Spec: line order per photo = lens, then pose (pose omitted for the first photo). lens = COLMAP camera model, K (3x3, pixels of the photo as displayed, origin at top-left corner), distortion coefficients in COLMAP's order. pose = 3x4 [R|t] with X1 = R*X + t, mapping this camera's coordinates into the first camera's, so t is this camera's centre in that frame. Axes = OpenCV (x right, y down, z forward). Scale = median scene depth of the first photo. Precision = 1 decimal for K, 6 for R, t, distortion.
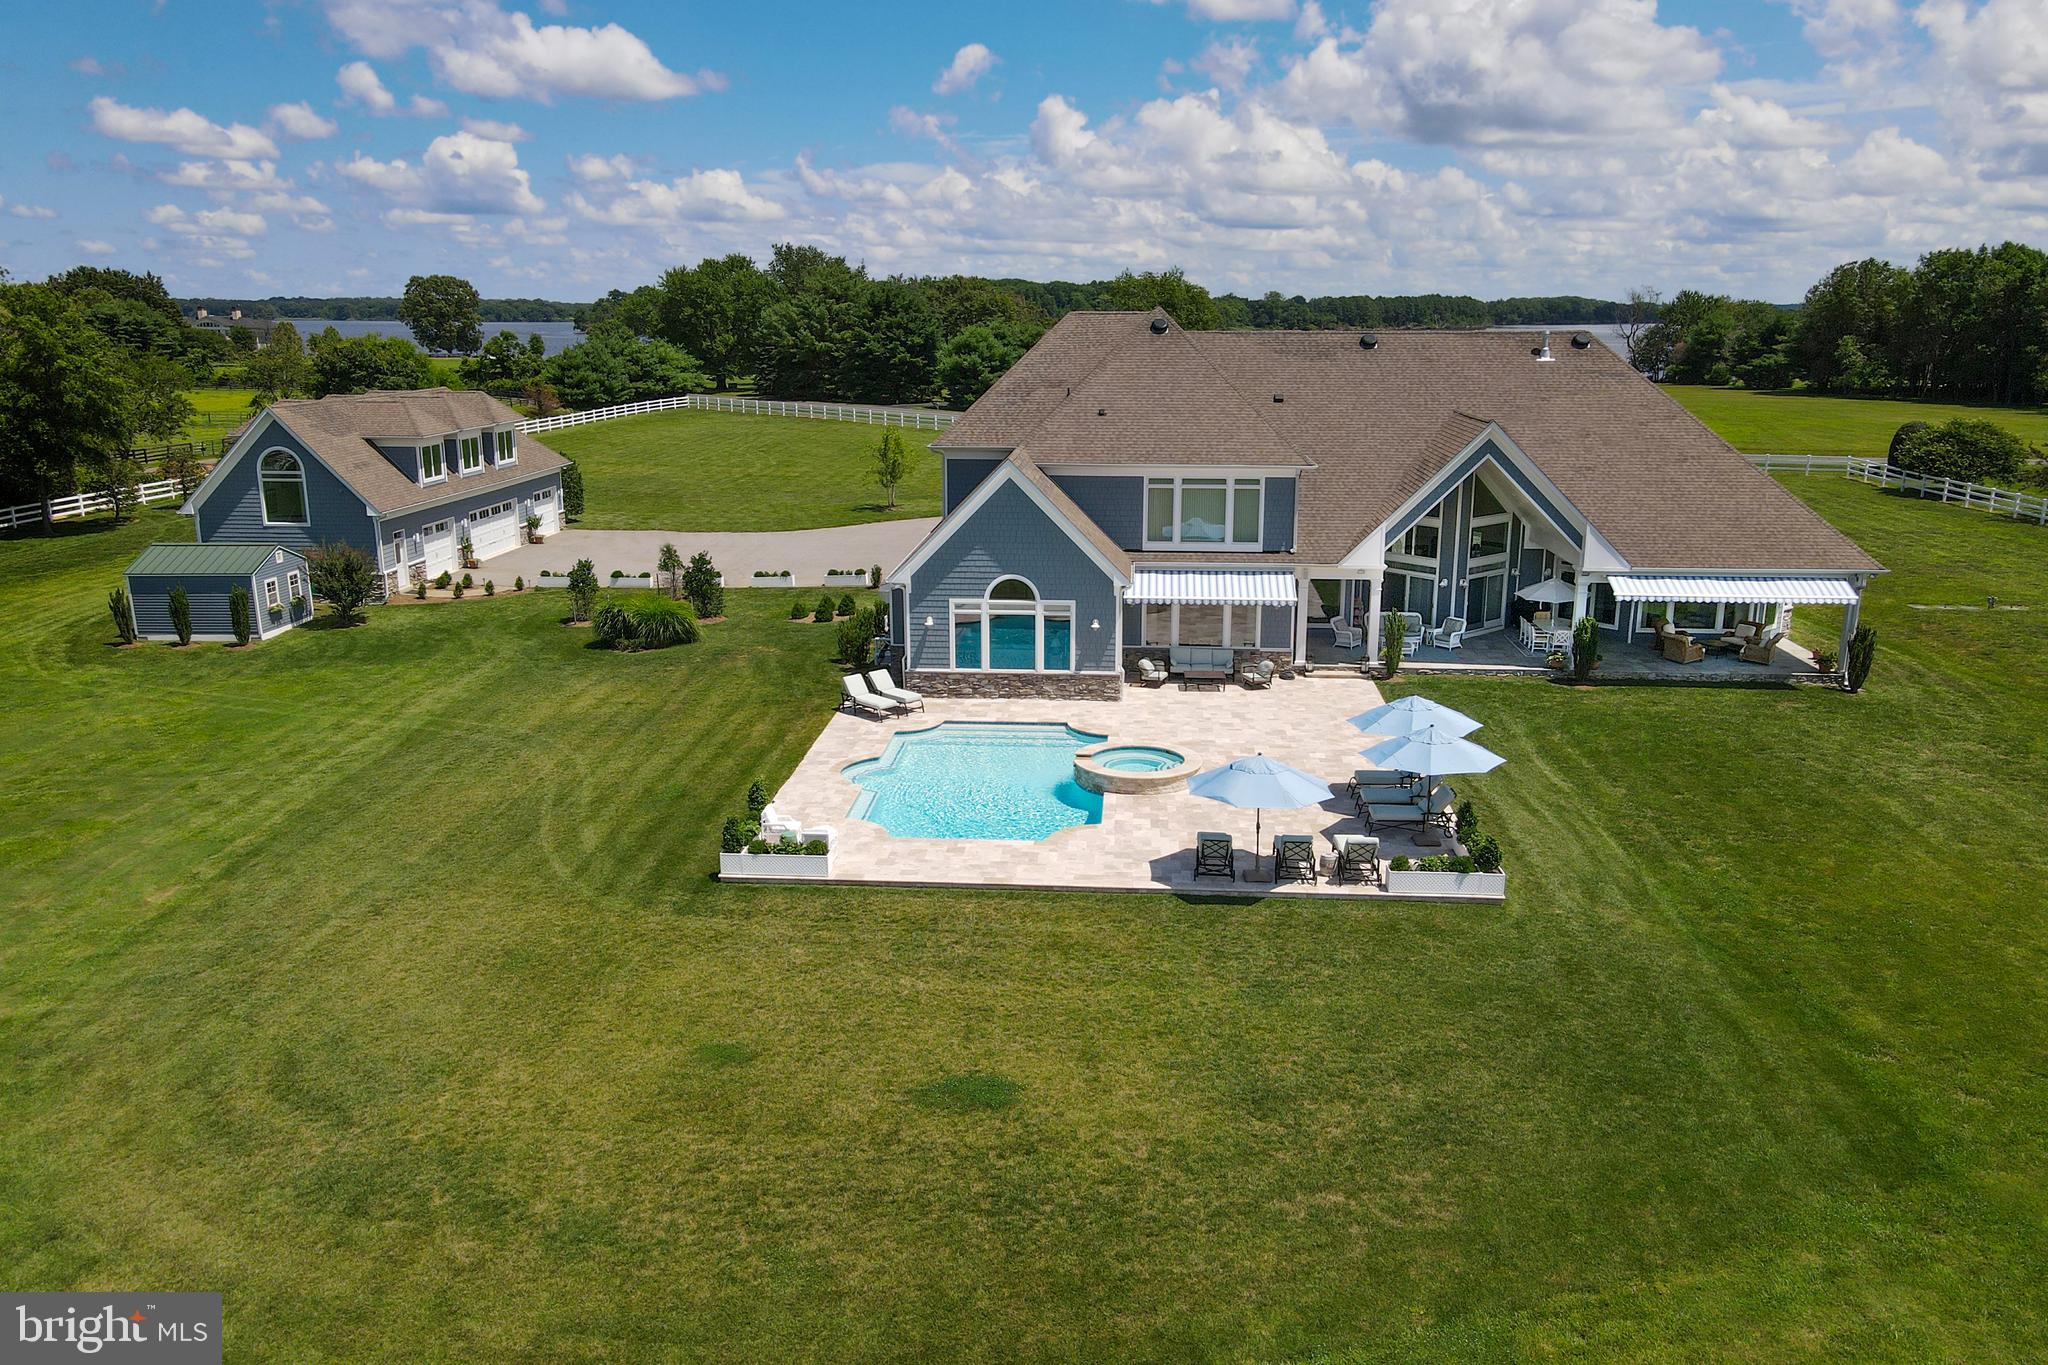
lens RADIAL K [[1508.9, 0, 1026.5], [0, 1508.9, 664.0], [0, 0, 1]] dist [-0.003254, 0.044016]
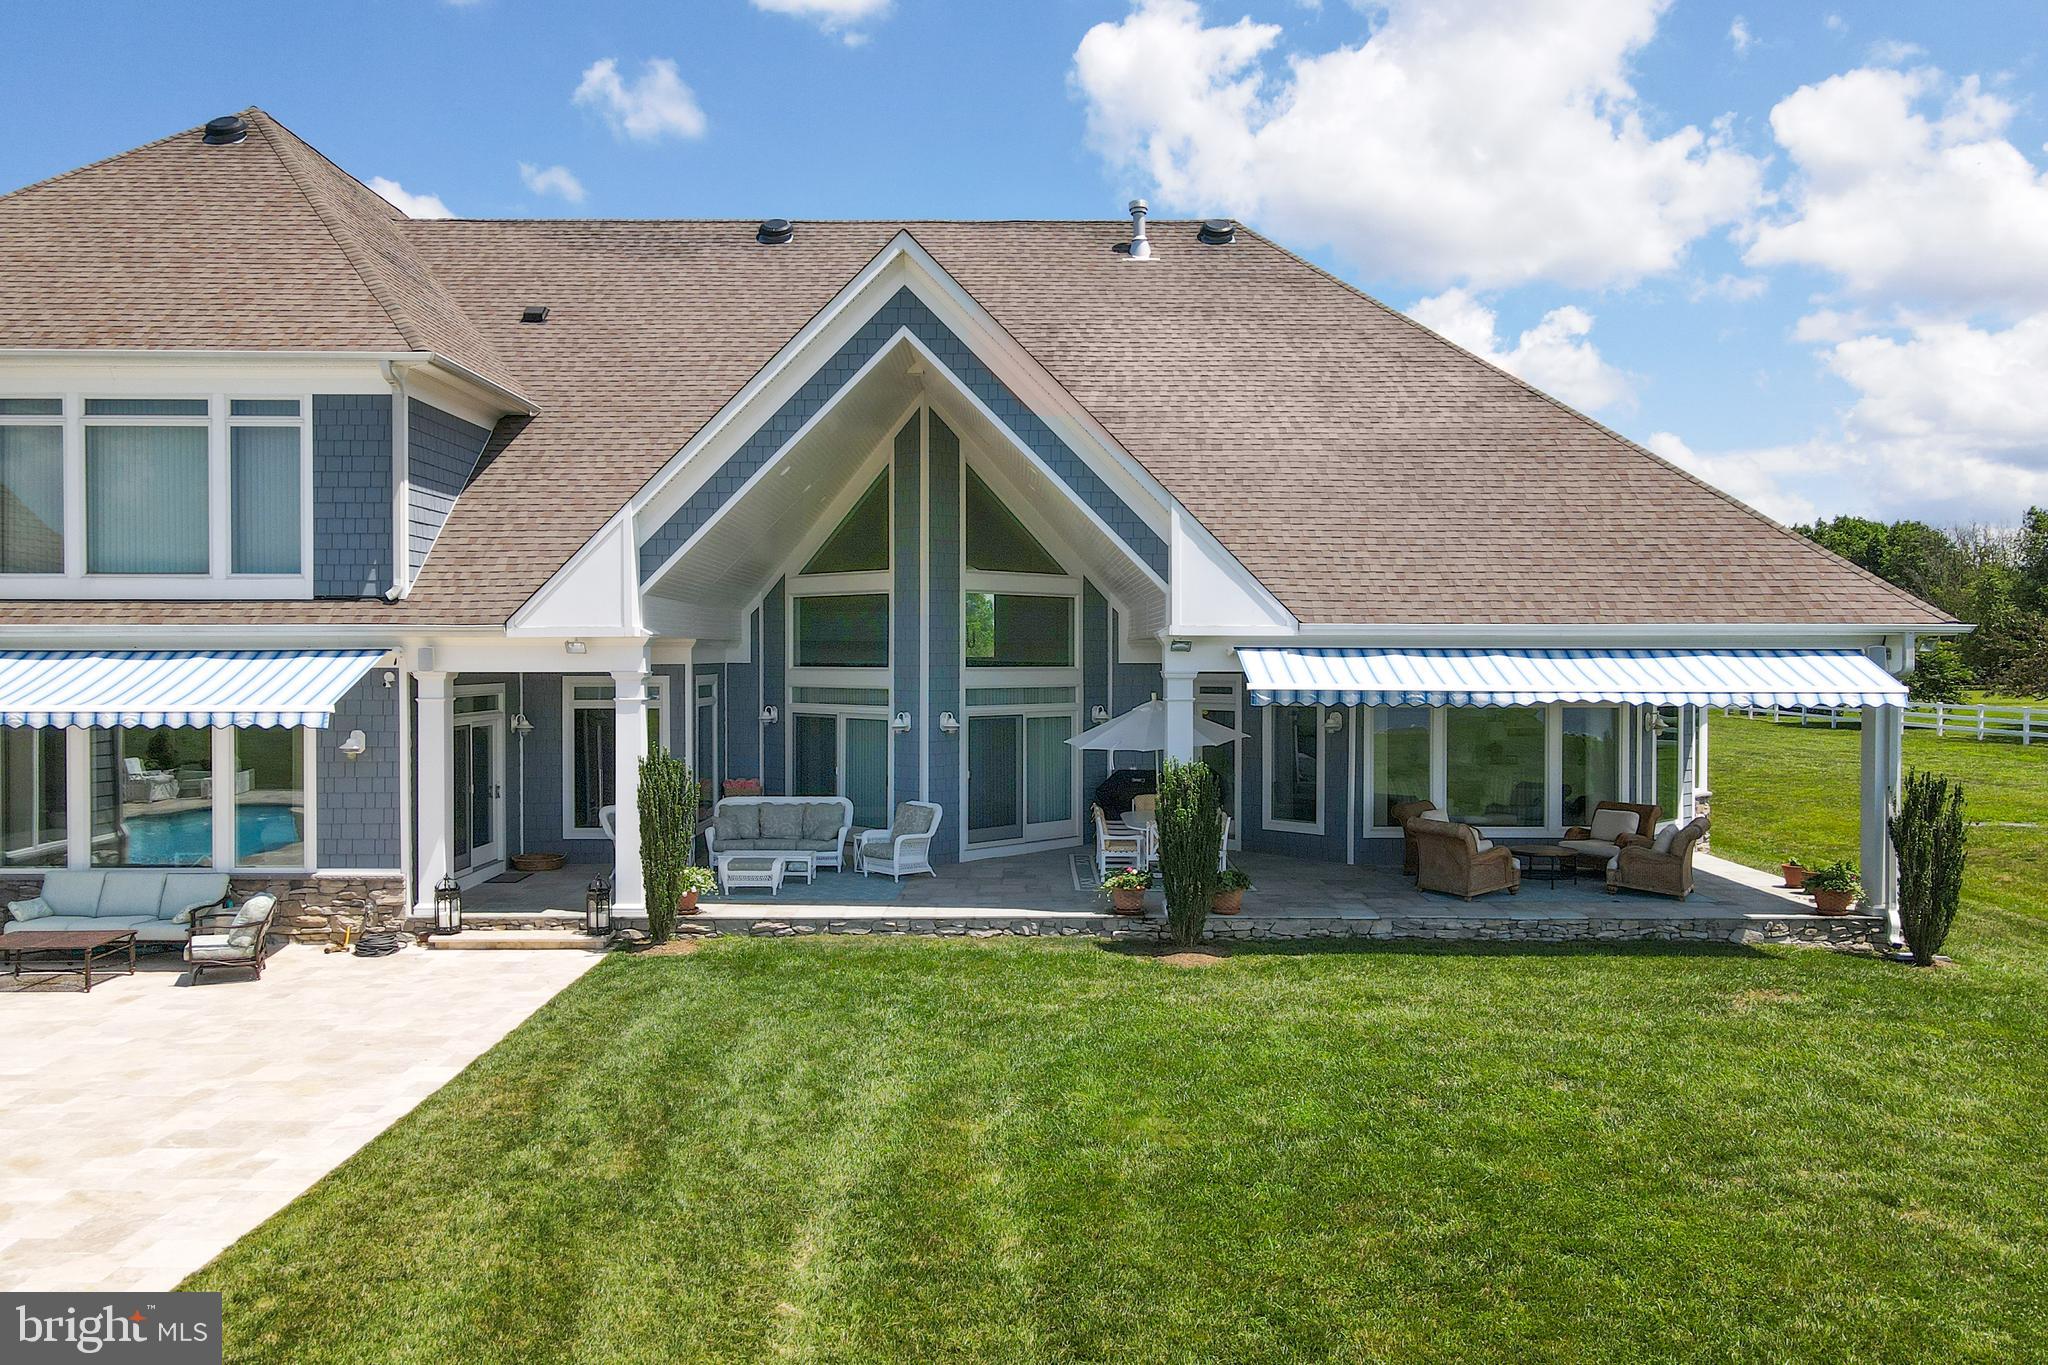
lens RADIAL K [[1508.9, 0, 1026.5], [0, 1508.9, 664.0], [0, 0, 1]] dist [-0.003254, 0.044016]
pose [[0.996970, -0.000755, 0.077782, 0.312028], [0.018162, 0.974573, -0.223331, 0.026568], [-0.075635, 0.224067, 0.971634, 0.662602]]
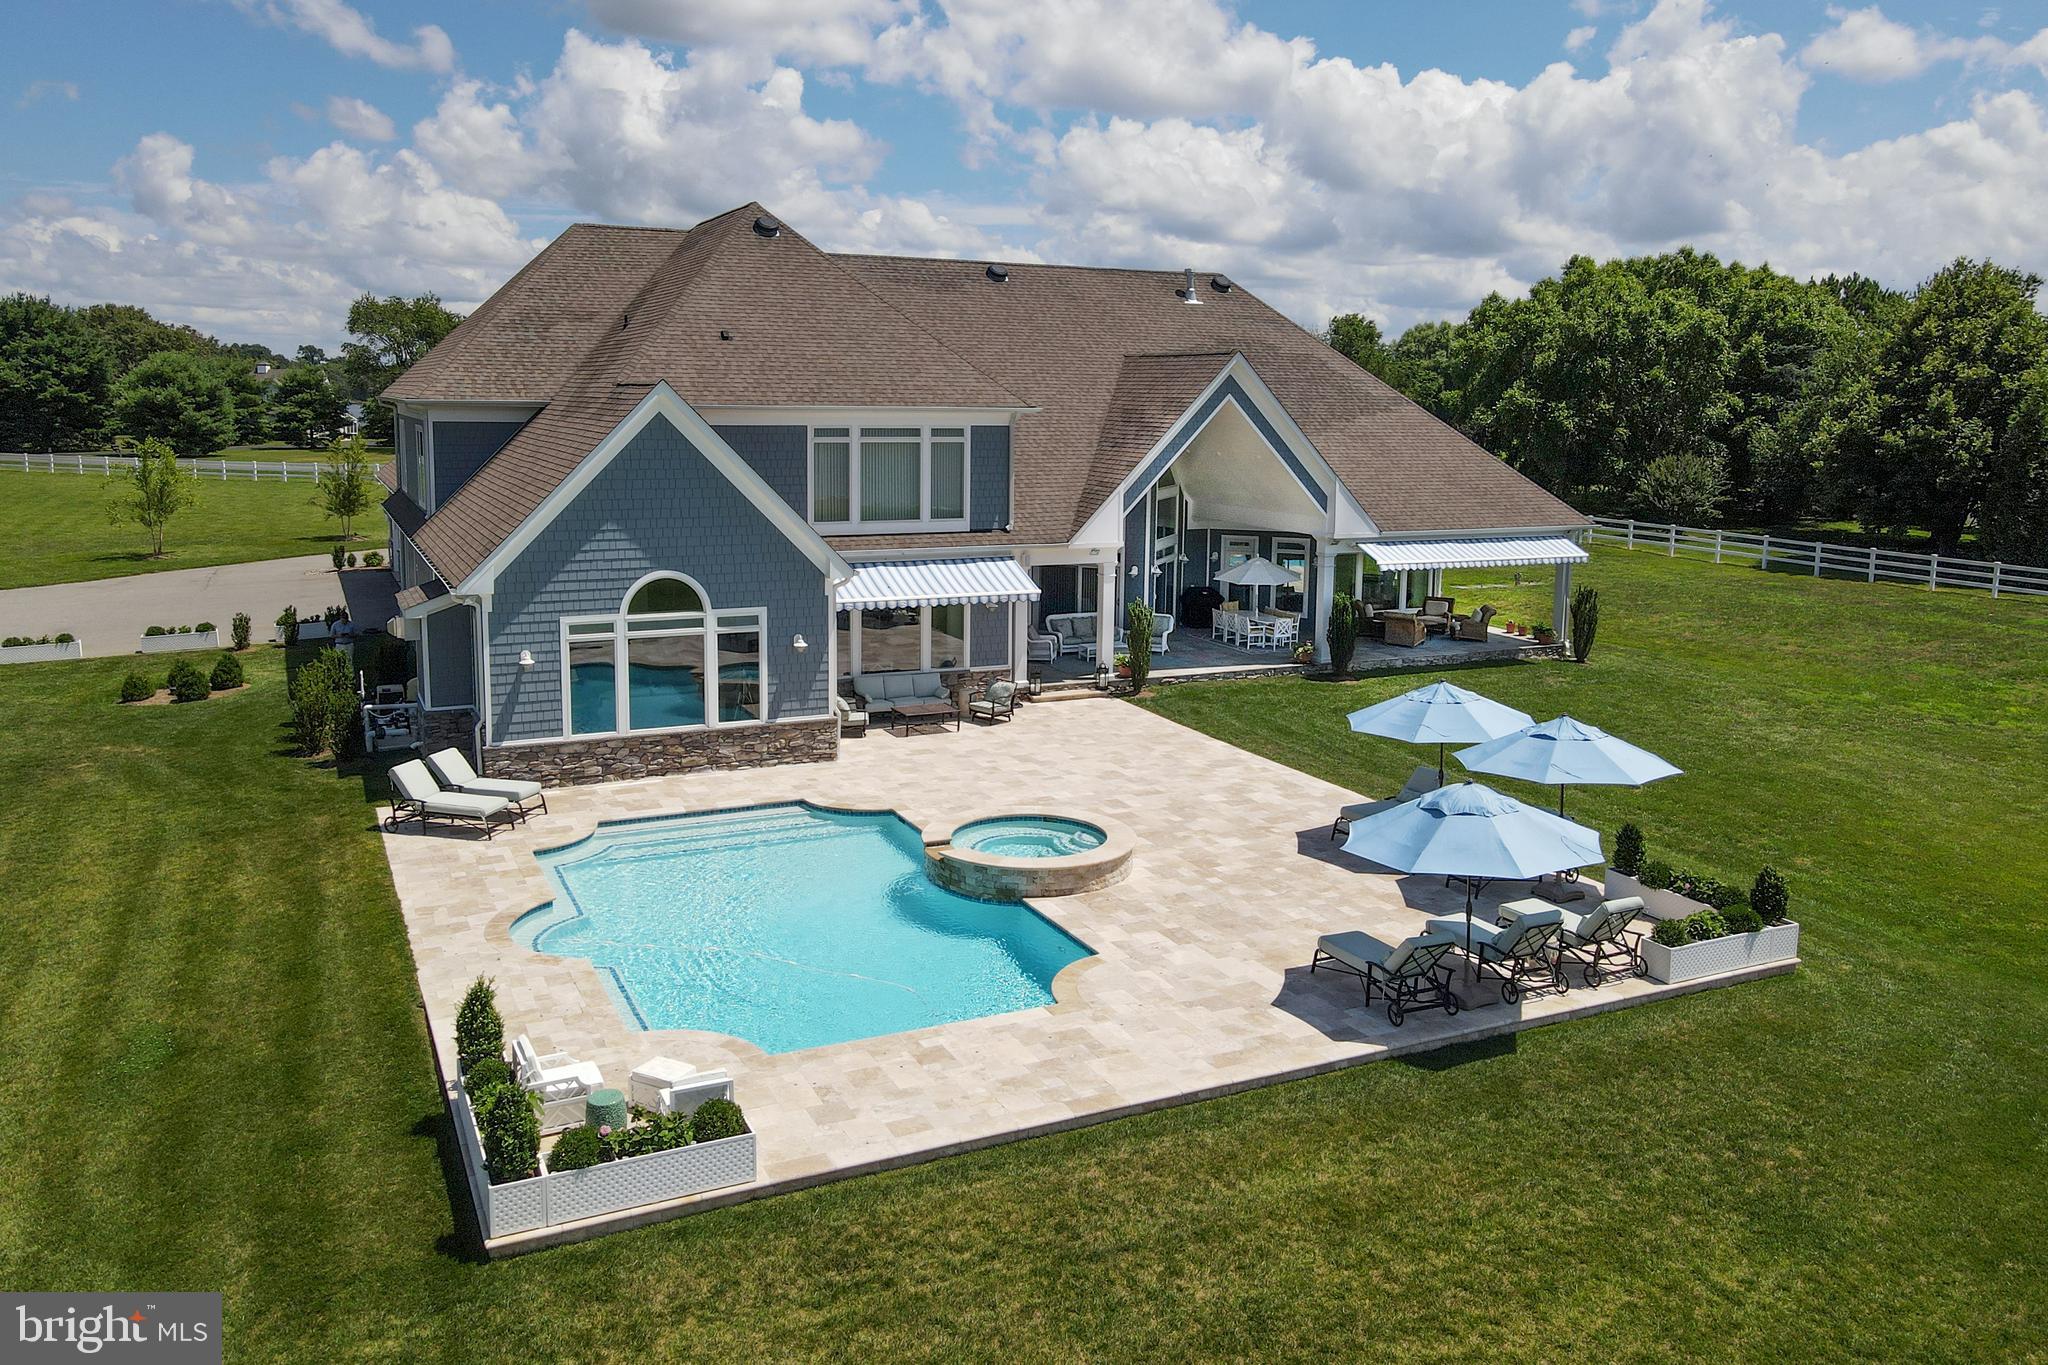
lens RADIAL K [[1526.1, 0, 1017.1], [0, 1526.1, 590.9], [0, 0, 1]] dist [0.005730, 0.015465]
pose [[0.866590, -0.053478, 0.496147, -0.189685], [0.102505, 0.992116, -0.072103, 0.008007], [-0.488380, 0.113341, 0.865239, 0.386449]]
